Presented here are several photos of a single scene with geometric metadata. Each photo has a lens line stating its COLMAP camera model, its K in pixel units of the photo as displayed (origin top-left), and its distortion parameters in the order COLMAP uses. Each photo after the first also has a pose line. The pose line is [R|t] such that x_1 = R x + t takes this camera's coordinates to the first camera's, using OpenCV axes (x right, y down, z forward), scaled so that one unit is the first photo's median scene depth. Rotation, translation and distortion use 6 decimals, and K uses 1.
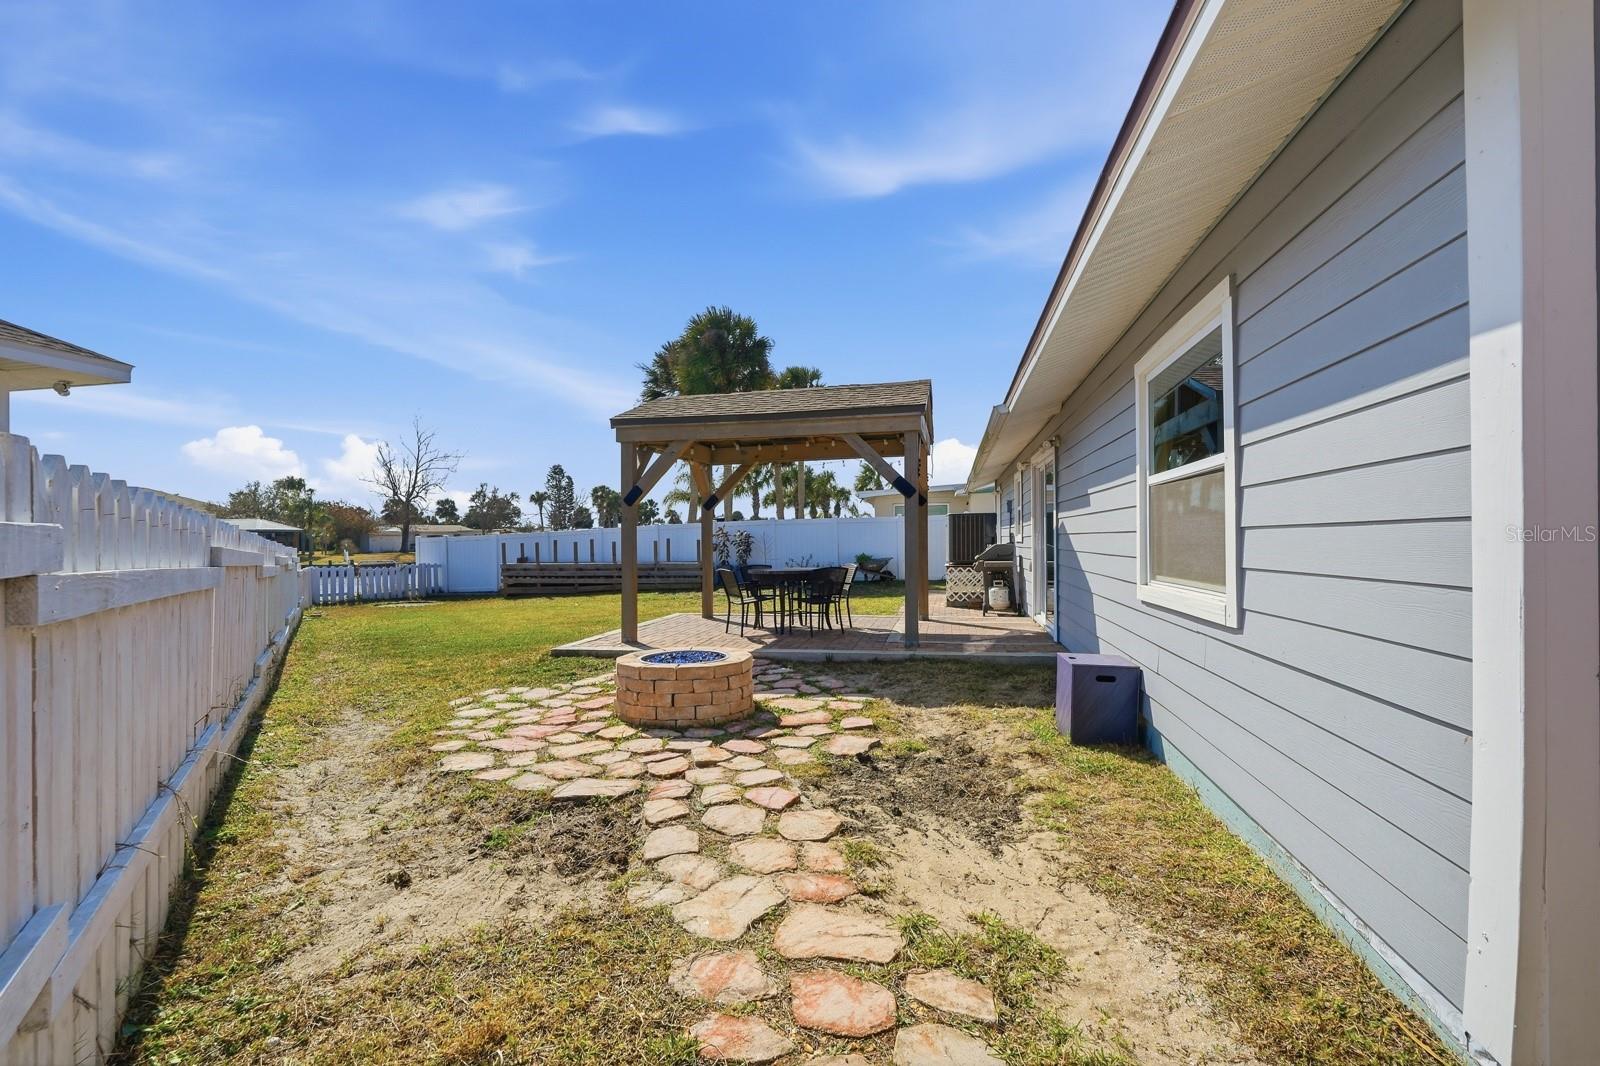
lens RADIAL K [[701.2, 0, 800.0], [0, 701.2, 533.0], [0, 0, 1]] dist [-0.004214, 0.000273]
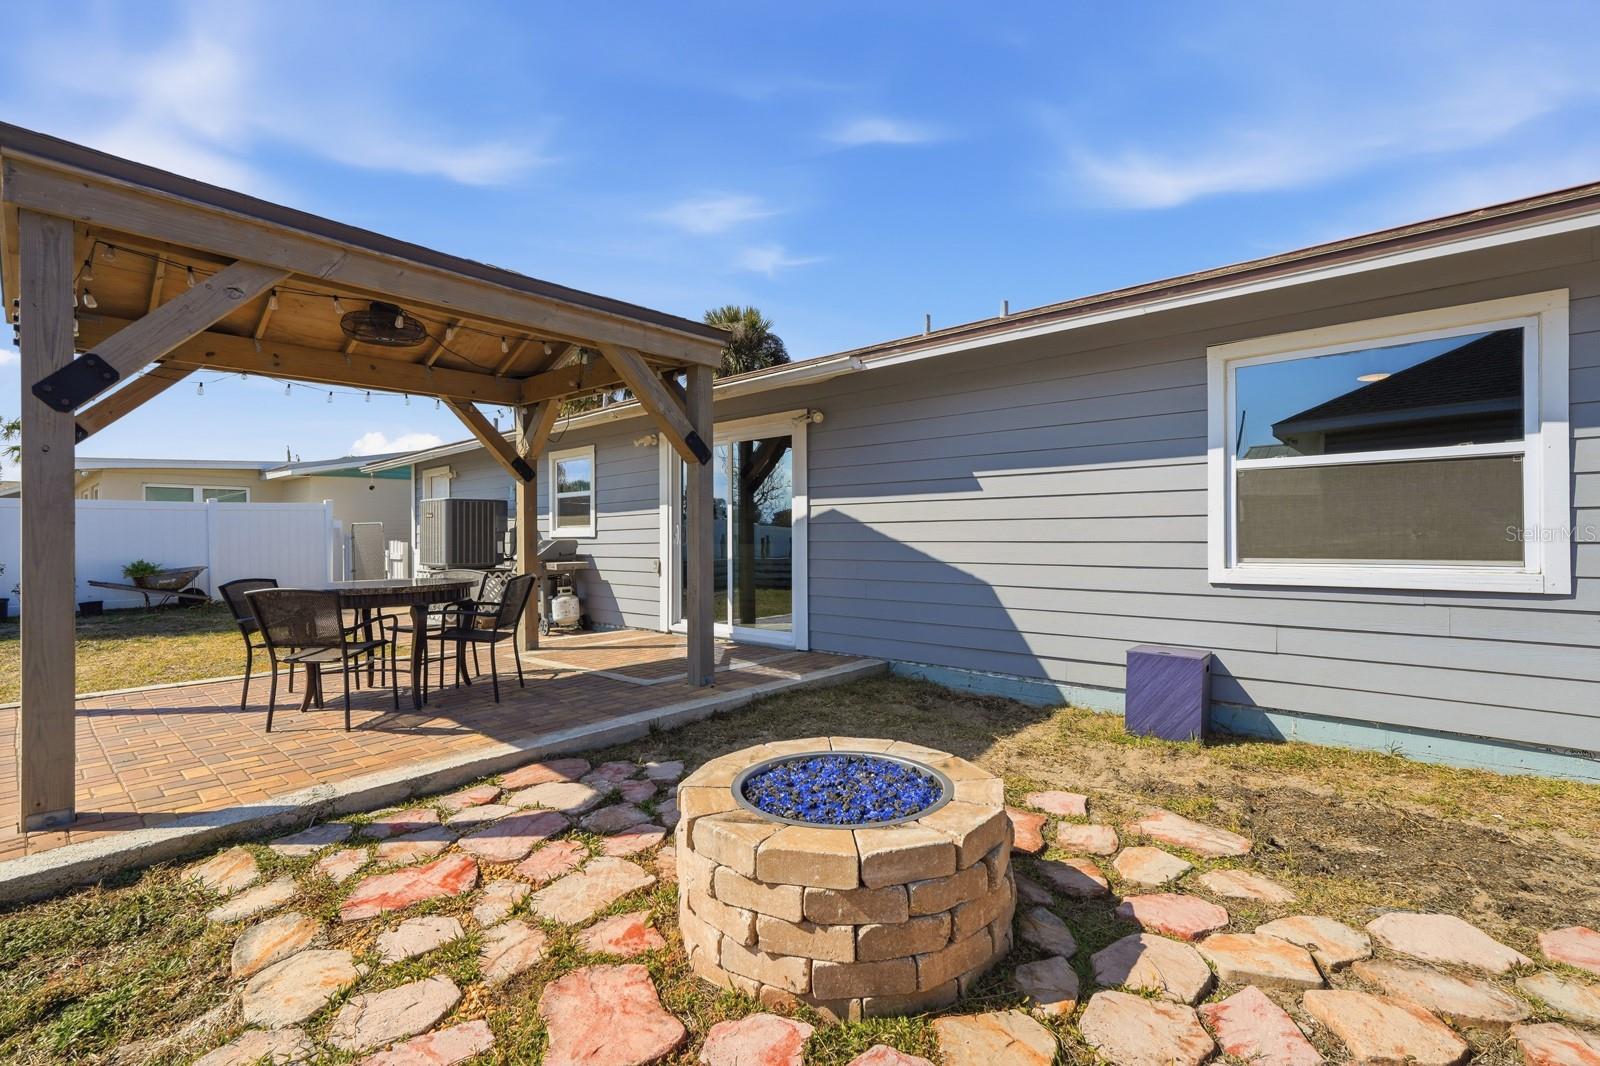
lens RADIAL K [[712.6, 0, 800.0], [0, 712.6, 533.0], [0, 0, 1]] dist [-0.003720, 0.000856]
pose [[0.499996, 0.019801, 0.865801, -0.136674], [-0.010580, 0.999804, -0.016756, 0.009366], [-0.865963, -0.000782, 0.500108, 0.203257]]
